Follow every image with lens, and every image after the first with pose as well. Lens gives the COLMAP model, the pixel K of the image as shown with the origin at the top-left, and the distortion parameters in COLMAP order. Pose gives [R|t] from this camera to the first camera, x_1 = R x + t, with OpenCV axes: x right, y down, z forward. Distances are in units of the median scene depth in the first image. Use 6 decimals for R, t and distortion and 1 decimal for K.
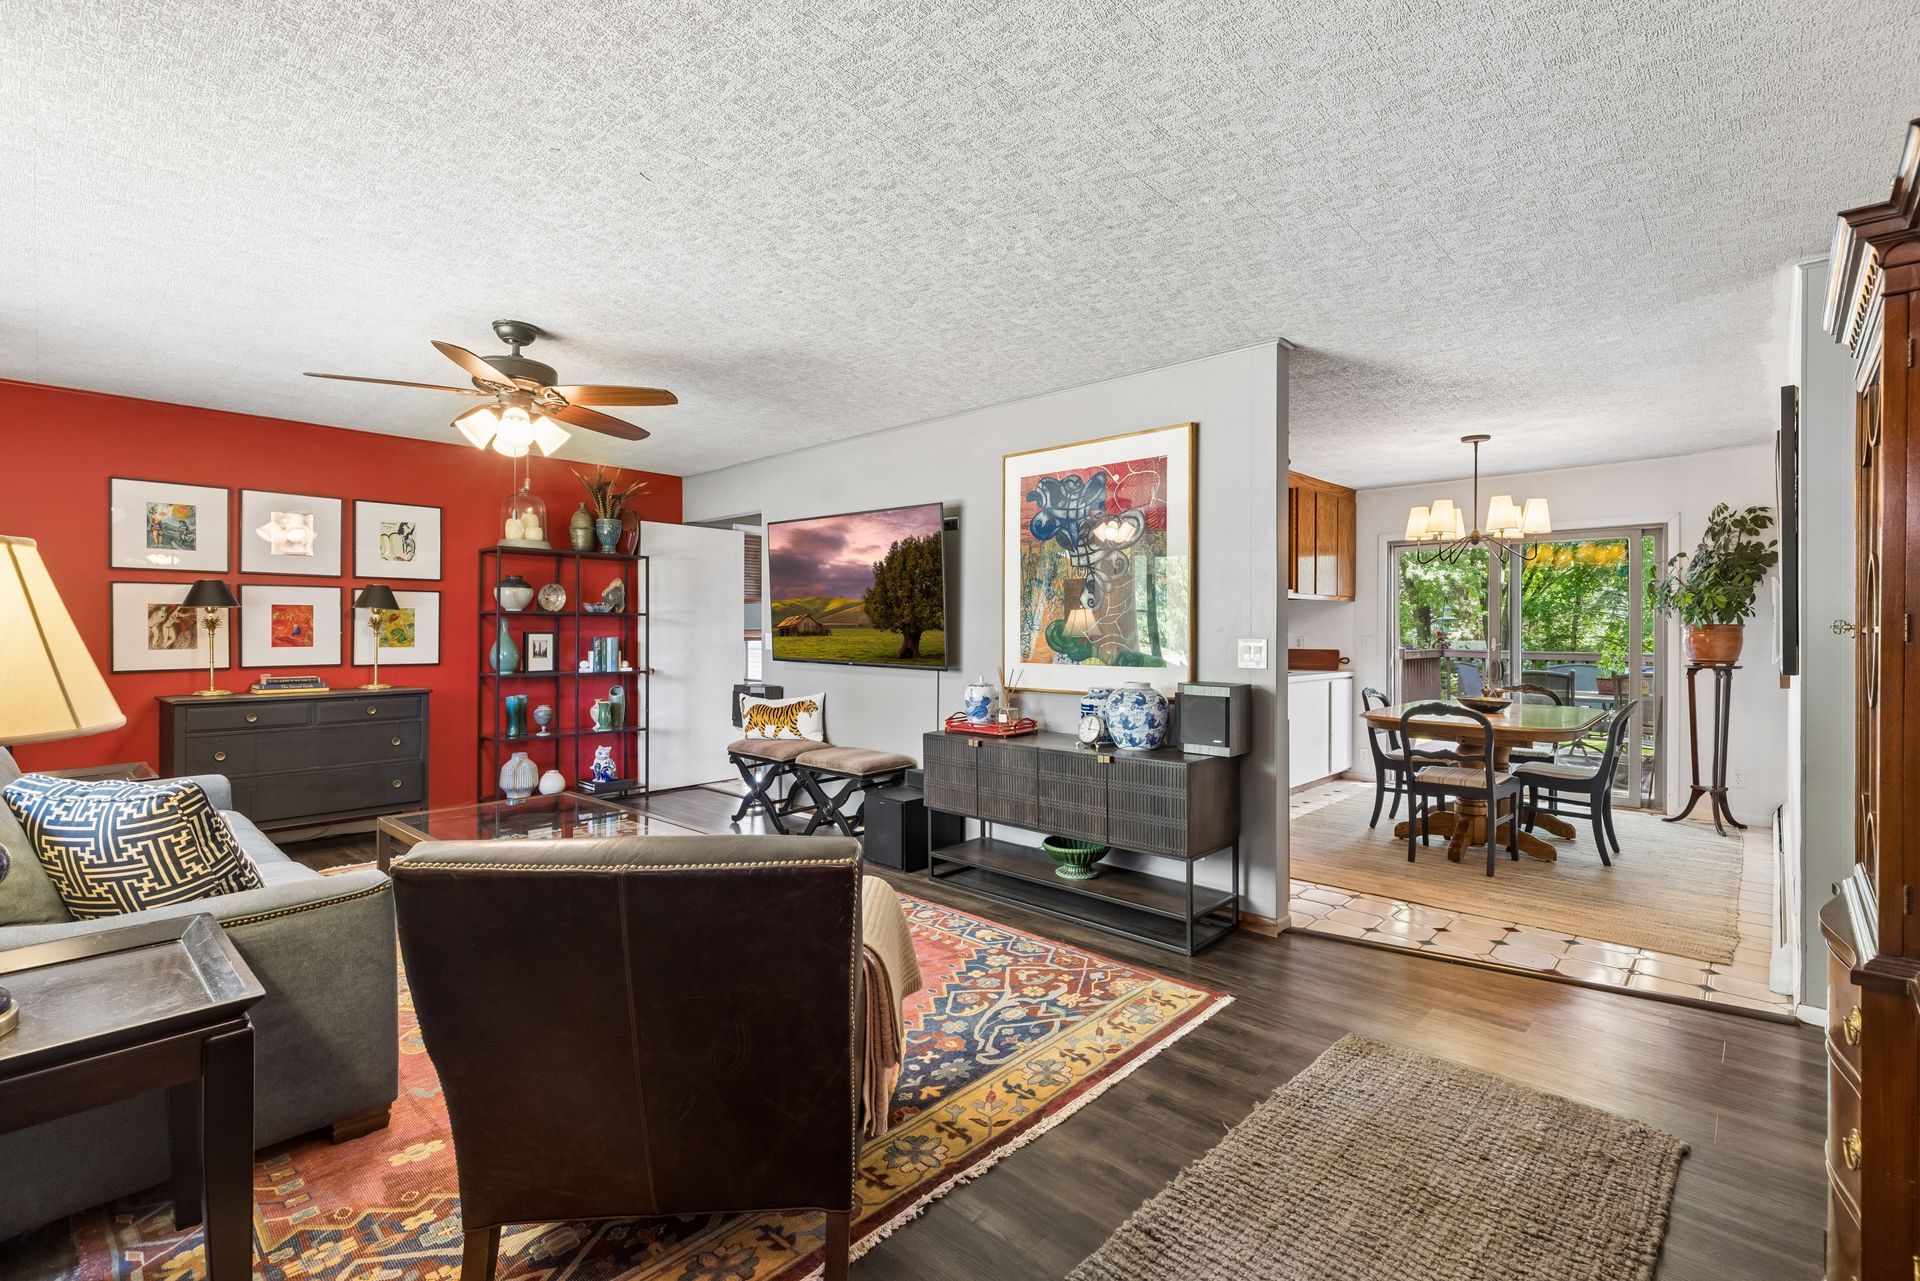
lens RADIAL K [[853.3, 0, 957.6], [0, 853.3, 629.1], [0, 0, 1]] dist [0.002728, -0.000541]
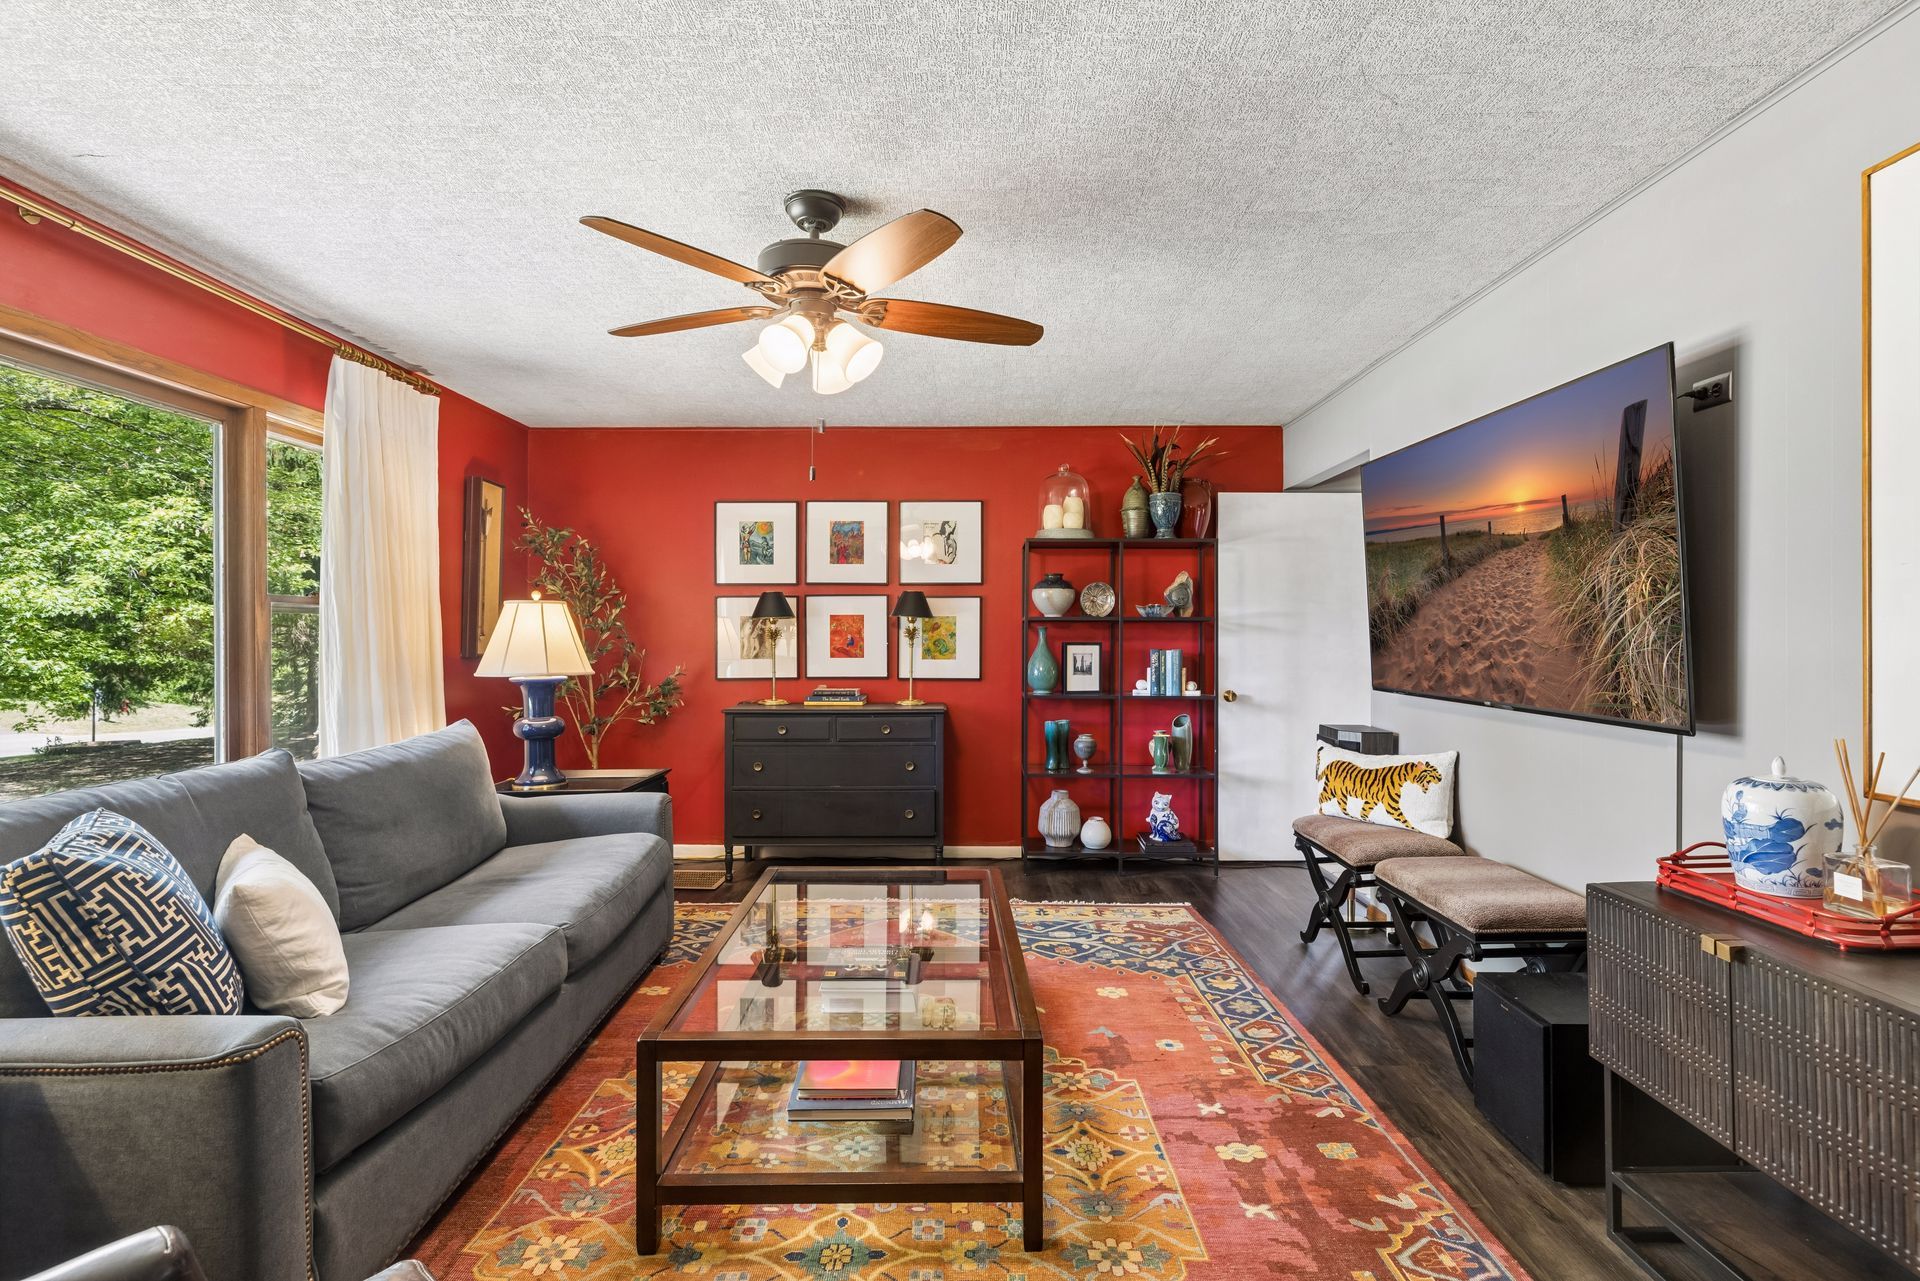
lens RADIAL K [[907.8, 0, 952.3], [0, 907.8, 636.7], [0, 0, 1]] dist [0.001547, 0.000332]
pose [[0.675738, -0.003953, -0.737131, 0.059333], [0.002160, 0.999992, -0.003383, 0.000228], [0.737138, 0.000694, 0.675741, 0.342885]]
